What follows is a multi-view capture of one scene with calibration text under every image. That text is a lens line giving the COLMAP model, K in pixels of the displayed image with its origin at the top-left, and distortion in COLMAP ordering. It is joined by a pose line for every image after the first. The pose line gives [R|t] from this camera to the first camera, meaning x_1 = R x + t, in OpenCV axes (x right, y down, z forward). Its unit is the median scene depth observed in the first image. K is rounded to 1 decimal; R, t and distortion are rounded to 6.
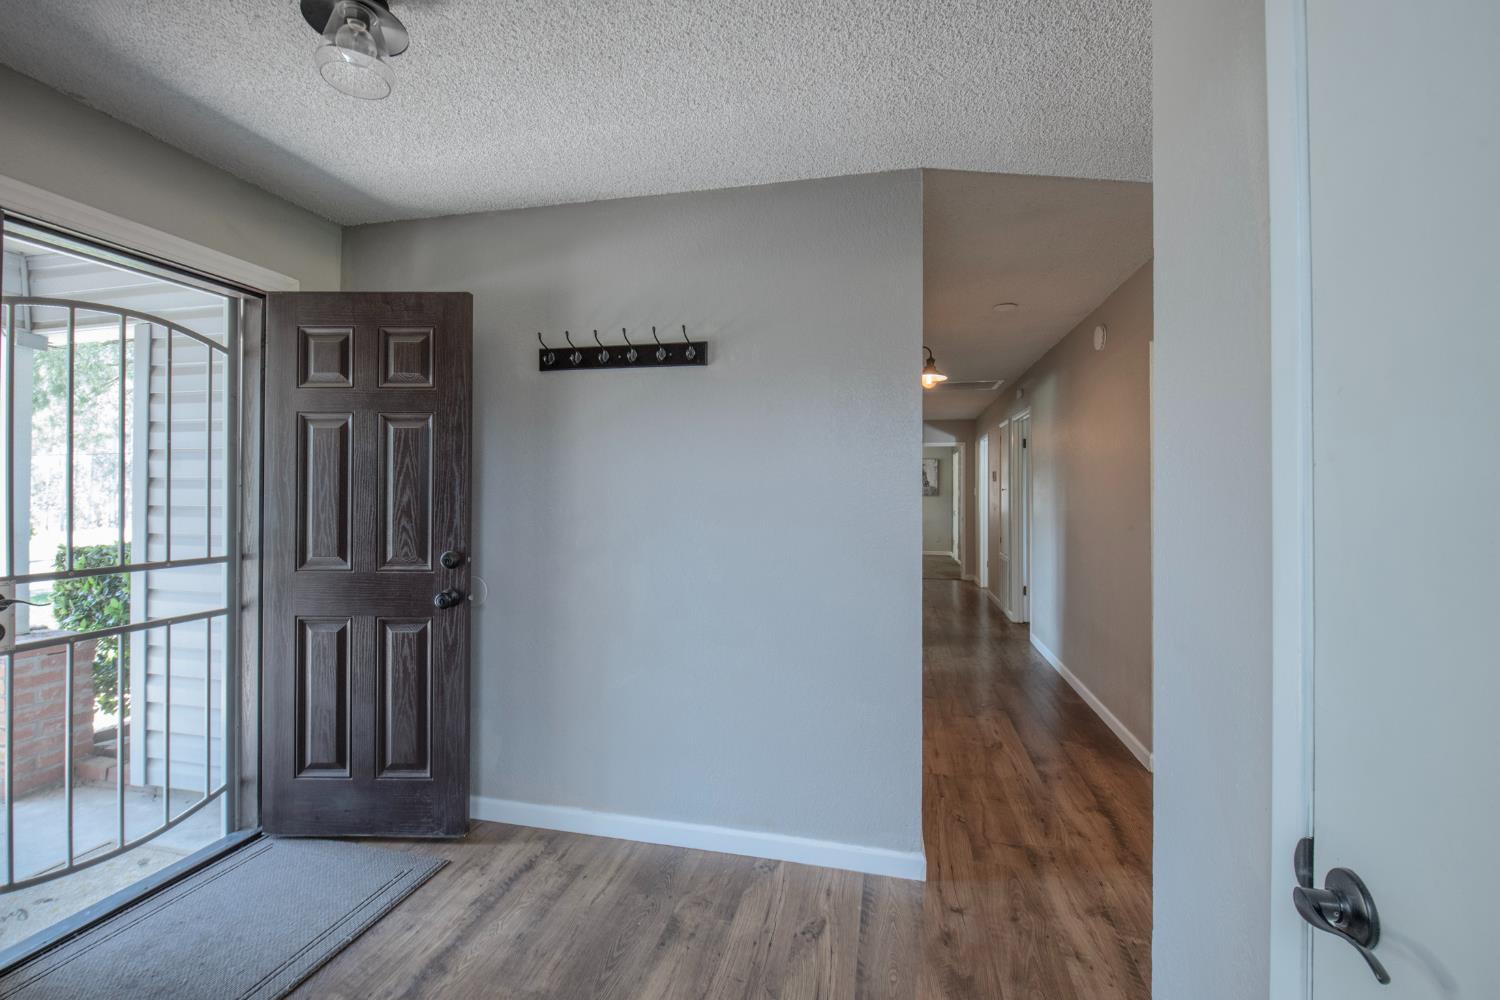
lens RADIAL K [[616.8, 0, 778.5], [0, 616.8, 503.0], [0, 0, 1]] dist [-0.002187, -0.000513]
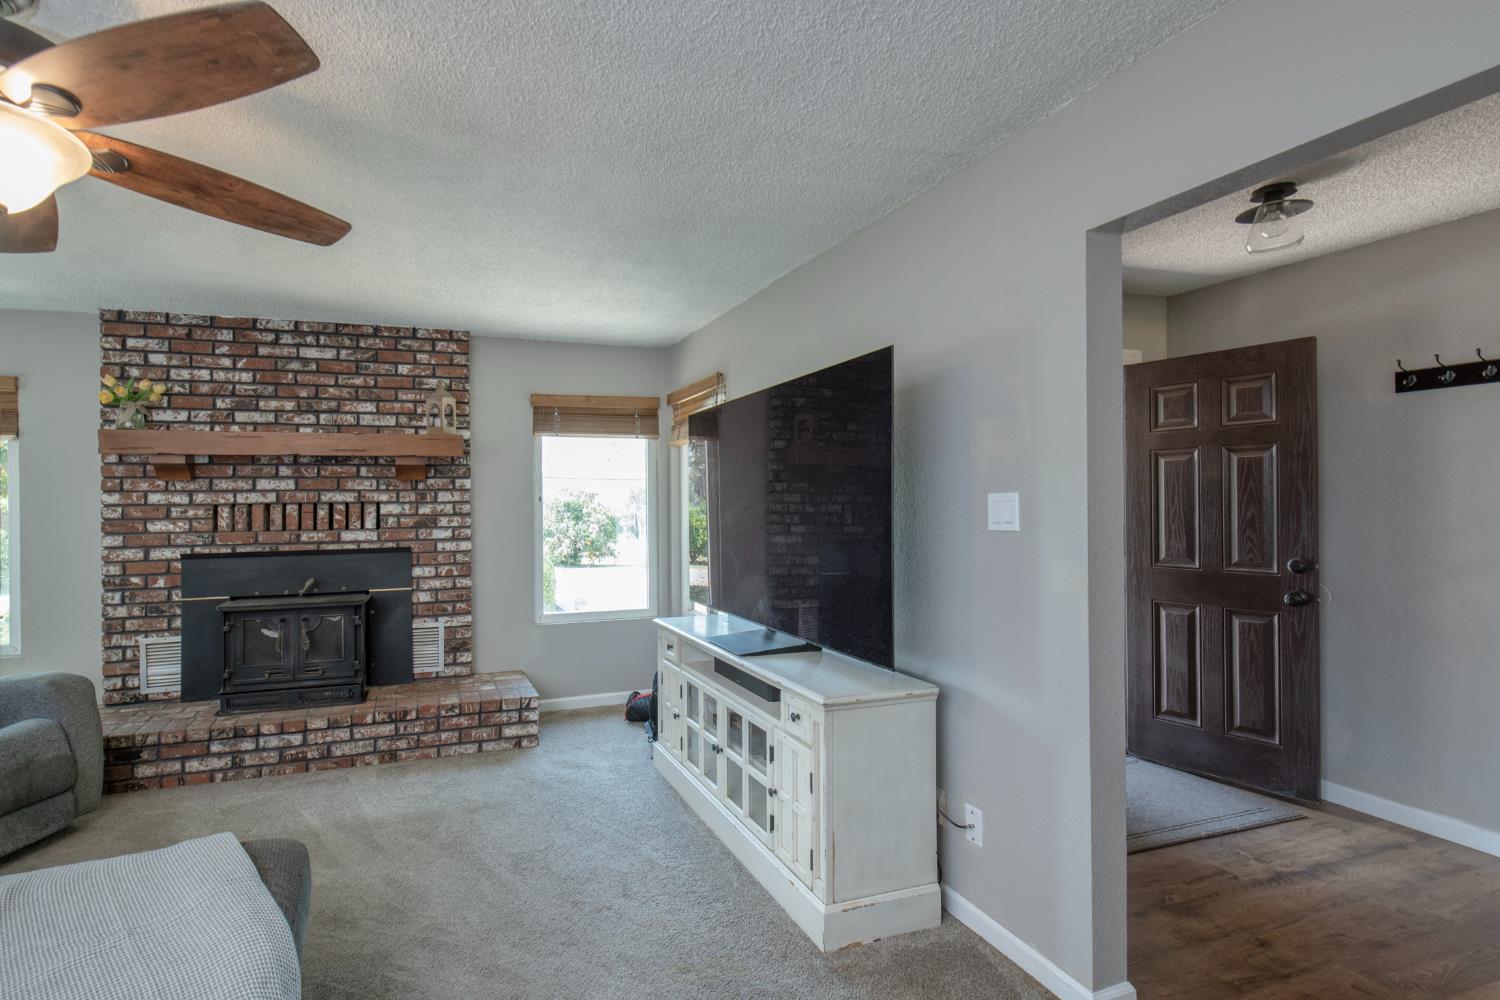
lens RADIAL K [[616.8, 0, 778.5], [0, 616.8, 503.0], [0, 0, 1]] dist [-0.002187, -0.000513]
pose [[0.463959, -0.013551, -0.885753, 0.053063], [-0.001956, 0.999865, -0.016321, -0.007341], [0.885854, 0.009304, 0.463870, -0.422996]]
